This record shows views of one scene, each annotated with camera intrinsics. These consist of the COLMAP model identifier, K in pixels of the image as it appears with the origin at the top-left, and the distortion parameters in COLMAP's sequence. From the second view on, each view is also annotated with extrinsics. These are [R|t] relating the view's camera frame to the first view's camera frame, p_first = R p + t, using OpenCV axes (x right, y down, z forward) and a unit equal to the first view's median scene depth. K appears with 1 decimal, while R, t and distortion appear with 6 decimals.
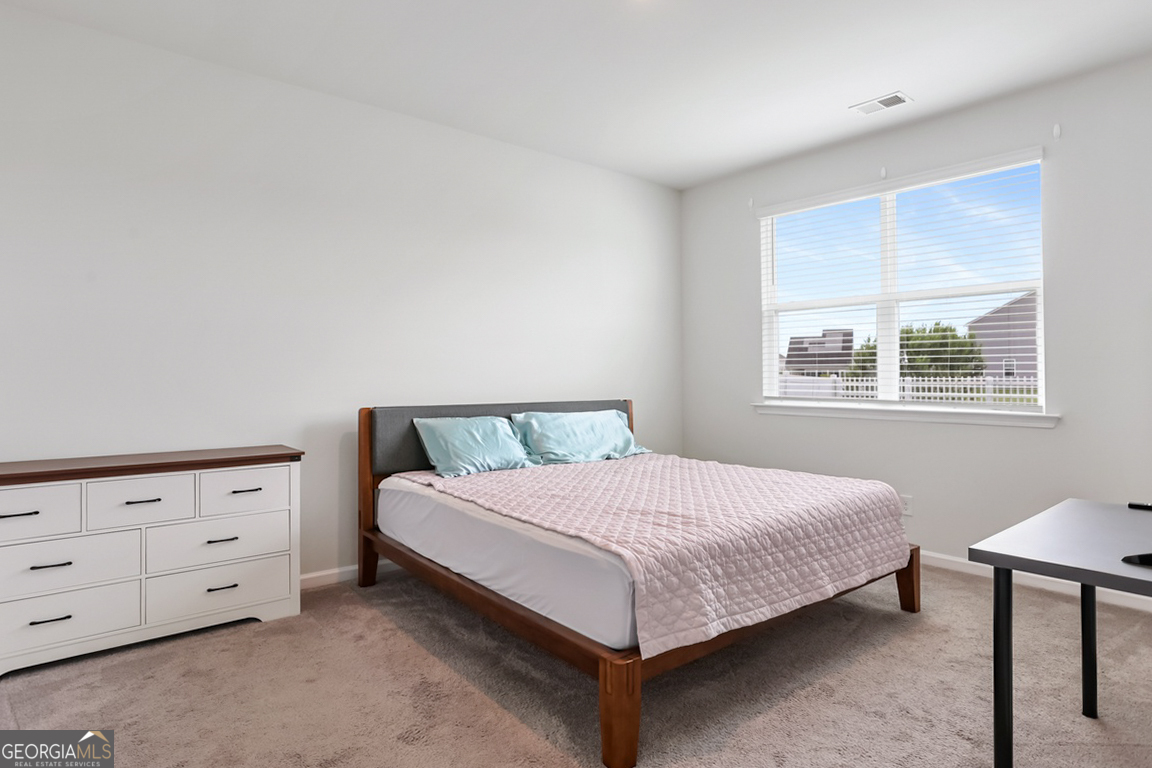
lens RADIAL K [[663.1, 0, 570.6], [0, 663.1, 372.3], [0, 0, 1]] dist [-0.032786, 0.017776]
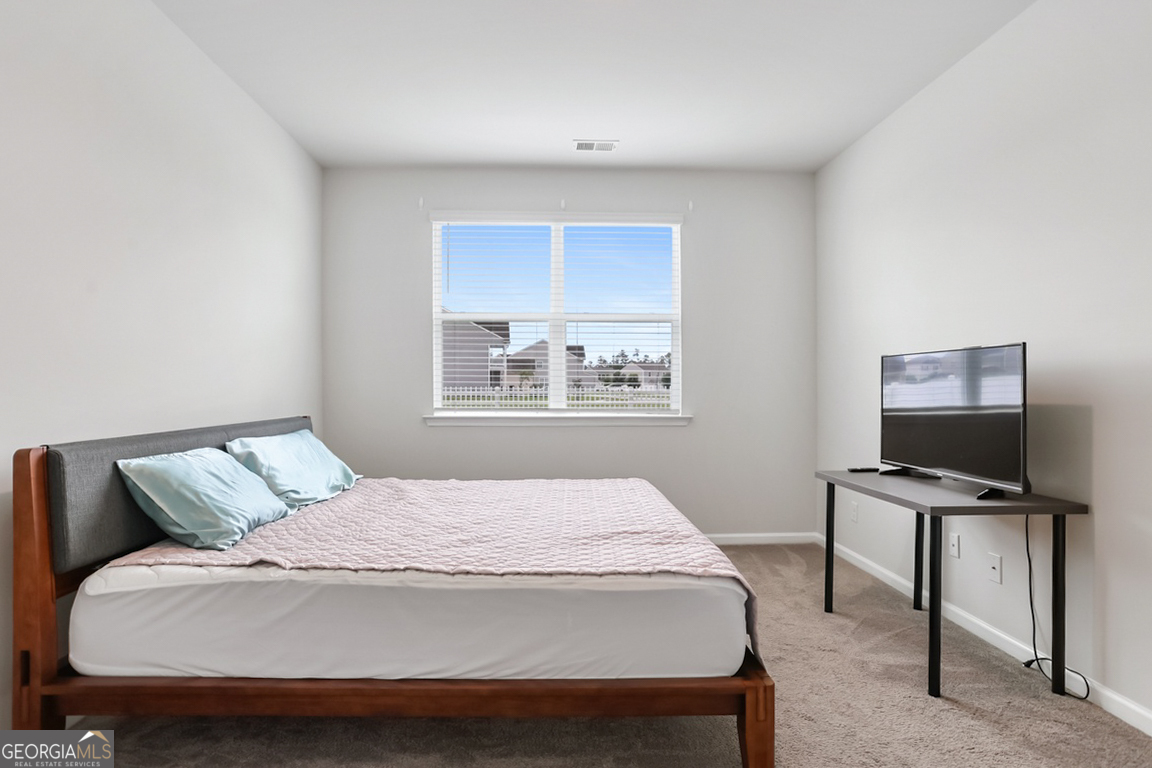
lens RADIAL K [[663.1, 0, 540.1], [0, 663.1, 396.8], [0, 0, 1]] dist [-0.032786, 0.017776]
pose [[0.595520, -0.011088, 0.803264, -0.475079], [-0.008042, 0.999772, 0.019763, 0.000818], [-0.803300, -0.018229, 0.595296, 0.371899]]
